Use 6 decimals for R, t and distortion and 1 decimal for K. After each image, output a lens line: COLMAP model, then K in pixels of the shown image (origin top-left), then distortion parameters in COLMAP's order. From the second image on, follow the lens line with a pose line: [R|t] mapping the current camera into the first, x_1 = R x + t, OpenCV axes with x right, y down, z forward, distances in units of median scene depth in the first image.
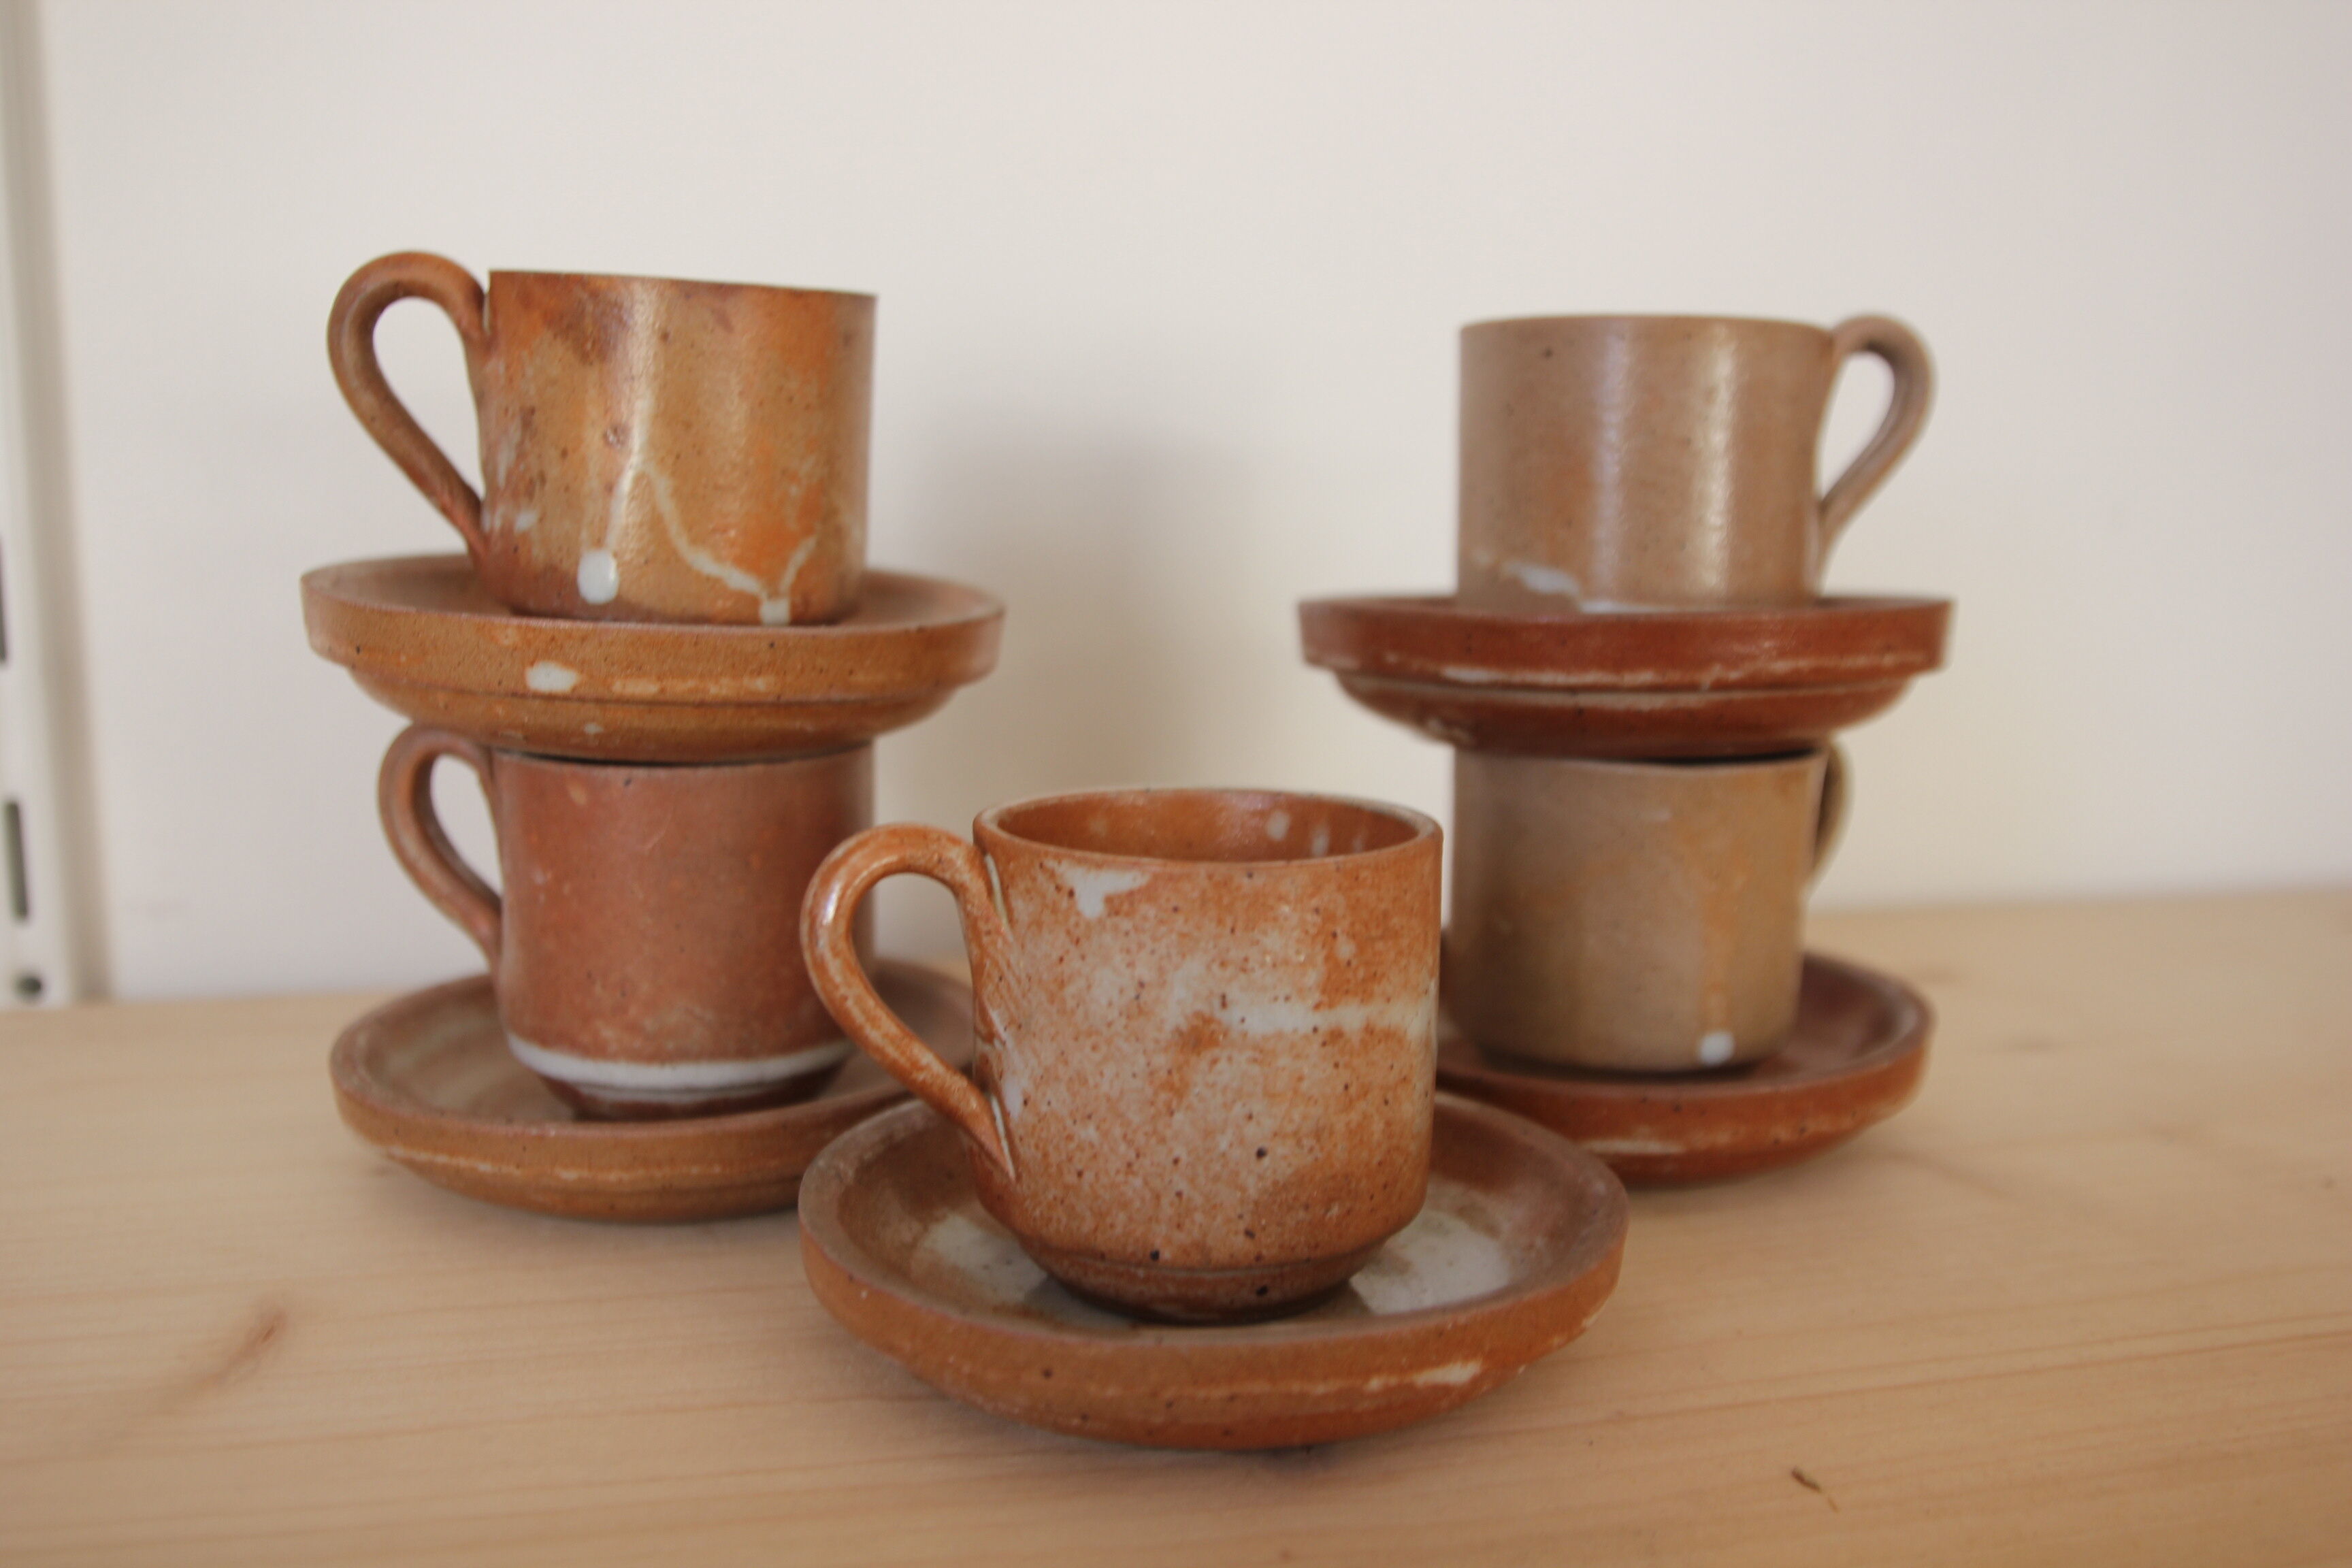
lens RADIAL K [[2352.3, 0, 1166.1], [0, 2352.3, 932.7], [0, 0, 1]] dist [-0.137718, 0.106786]
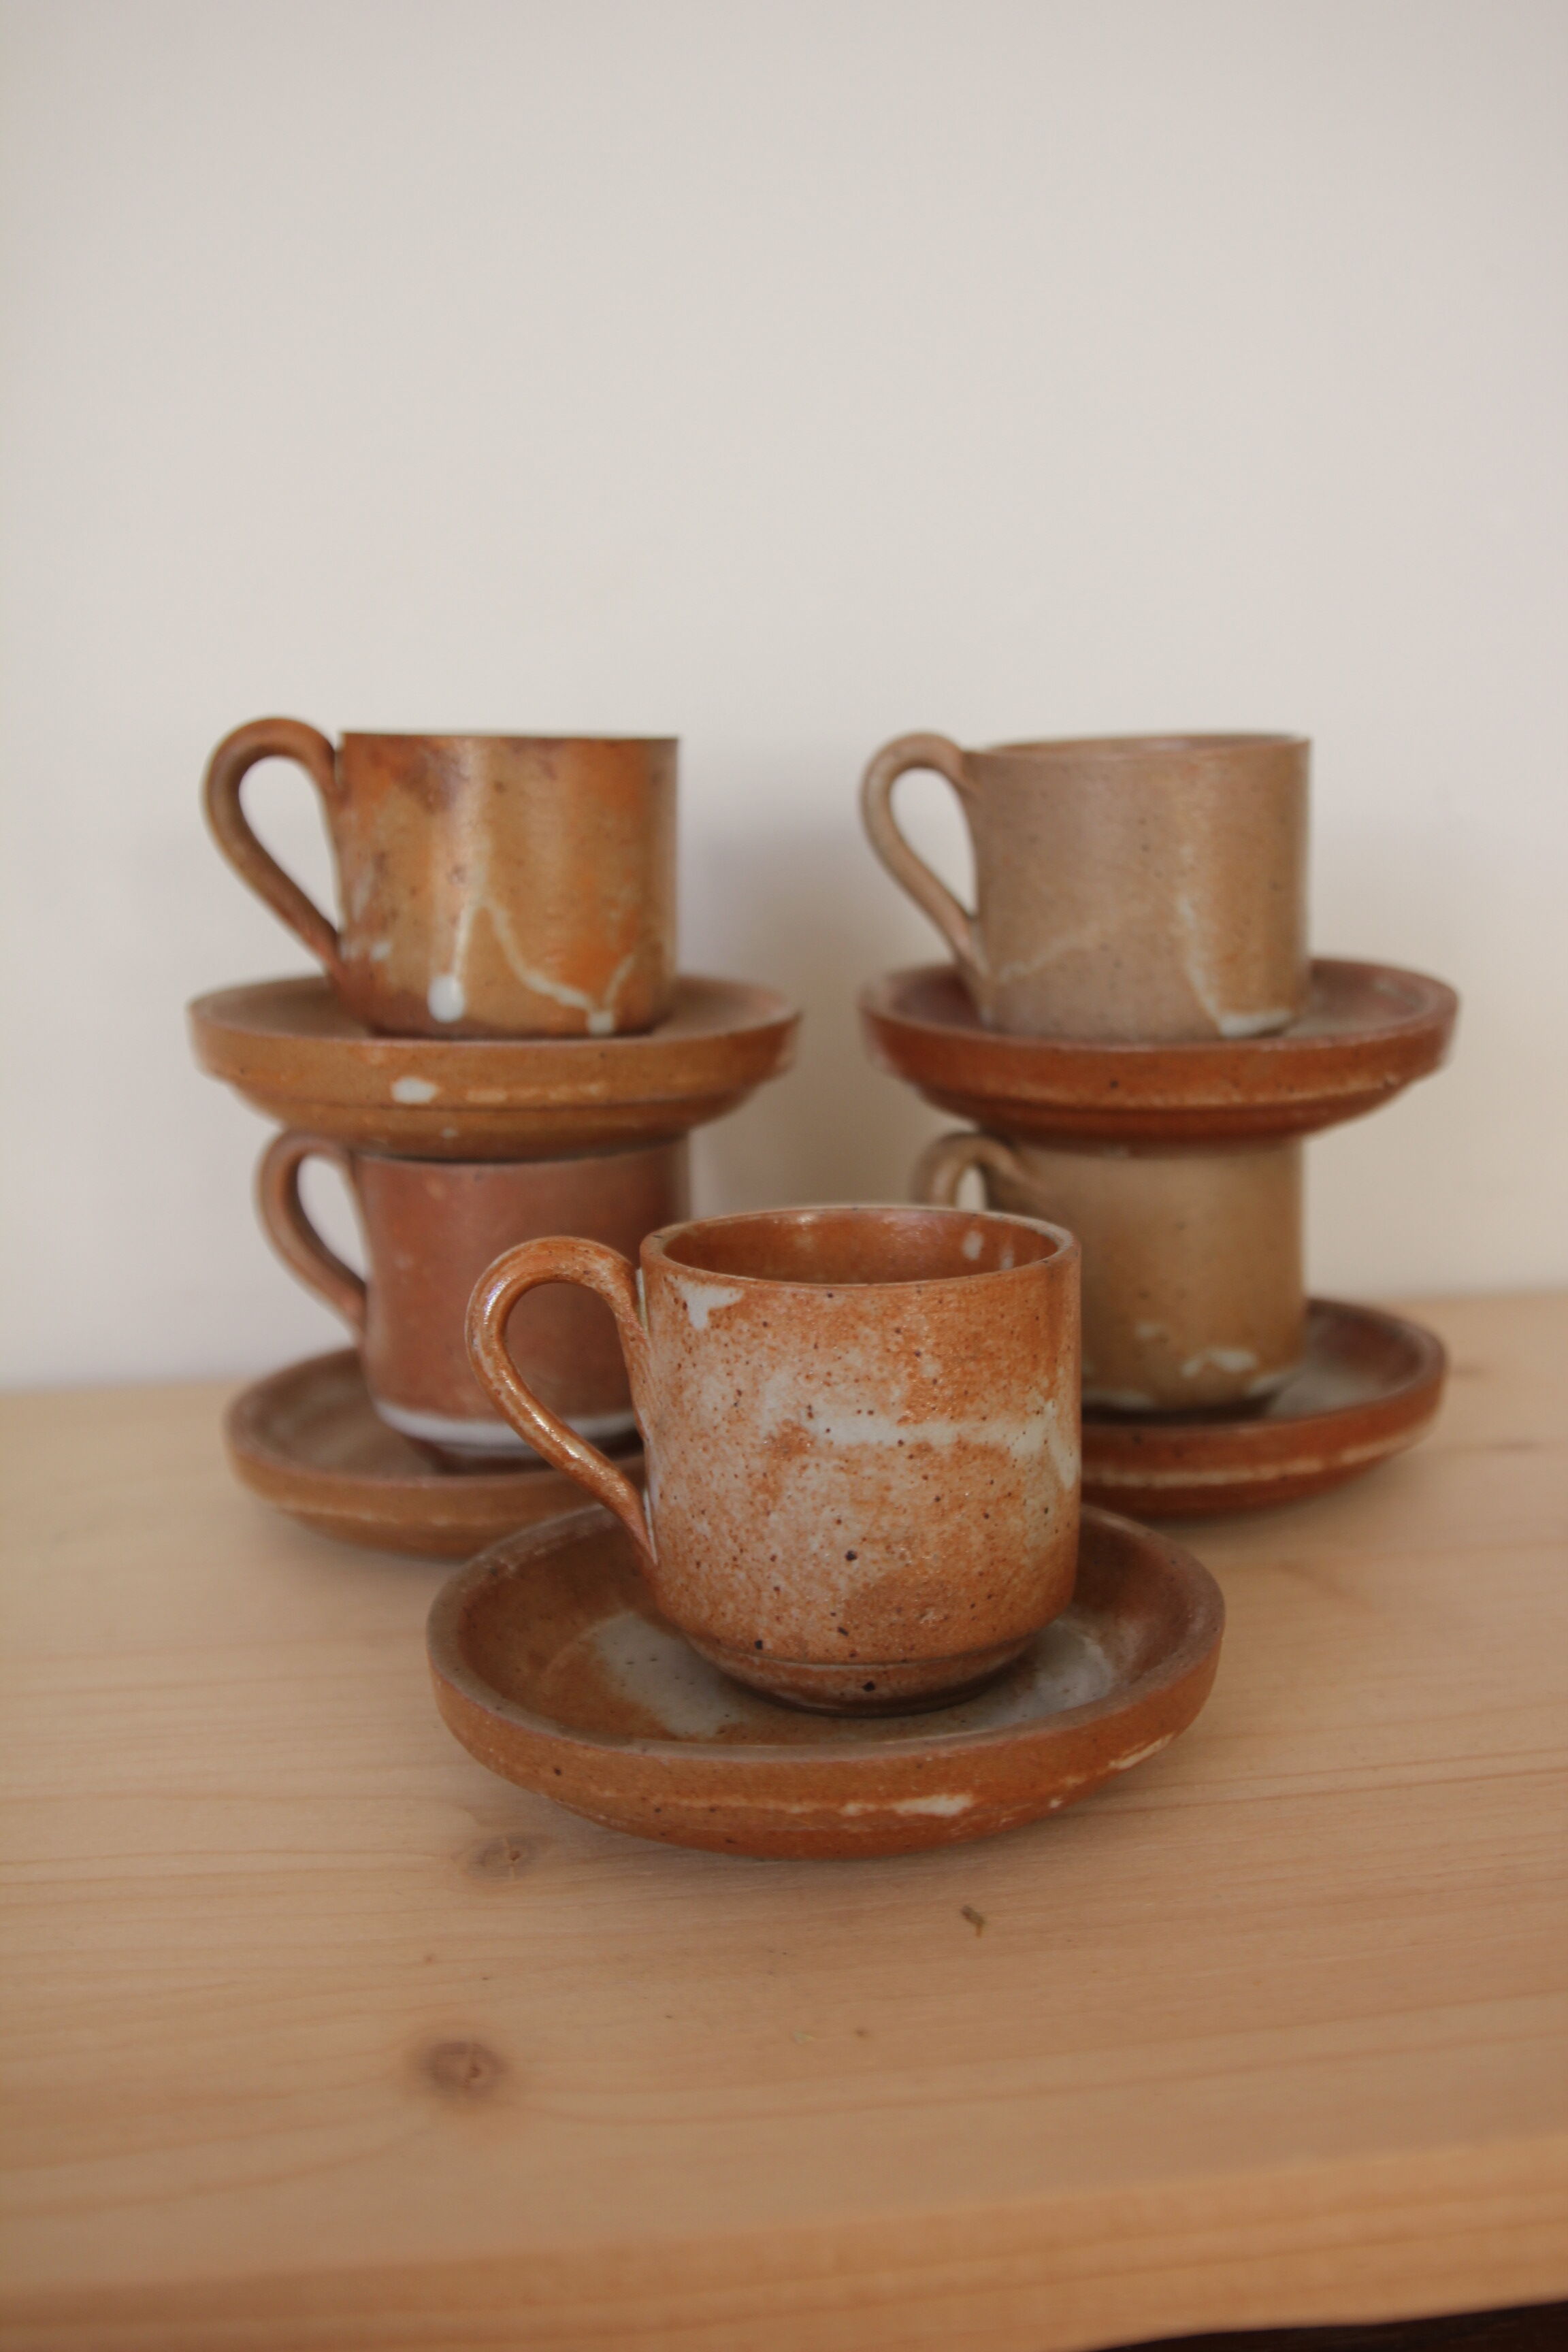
lens RADIAL K [[2352.3, 0, 784.0], [0, 2352.3, 1176.0], [0, 0, 1]] dist [-0.137718, 0.106786]
pose [[0.955372, 0.021365, -0.294630, 0.320706], [-0.037359, 0.998111, -0.048764, -0.025117], [0.293032, 0.057595, 0.954366, -0.031634]]
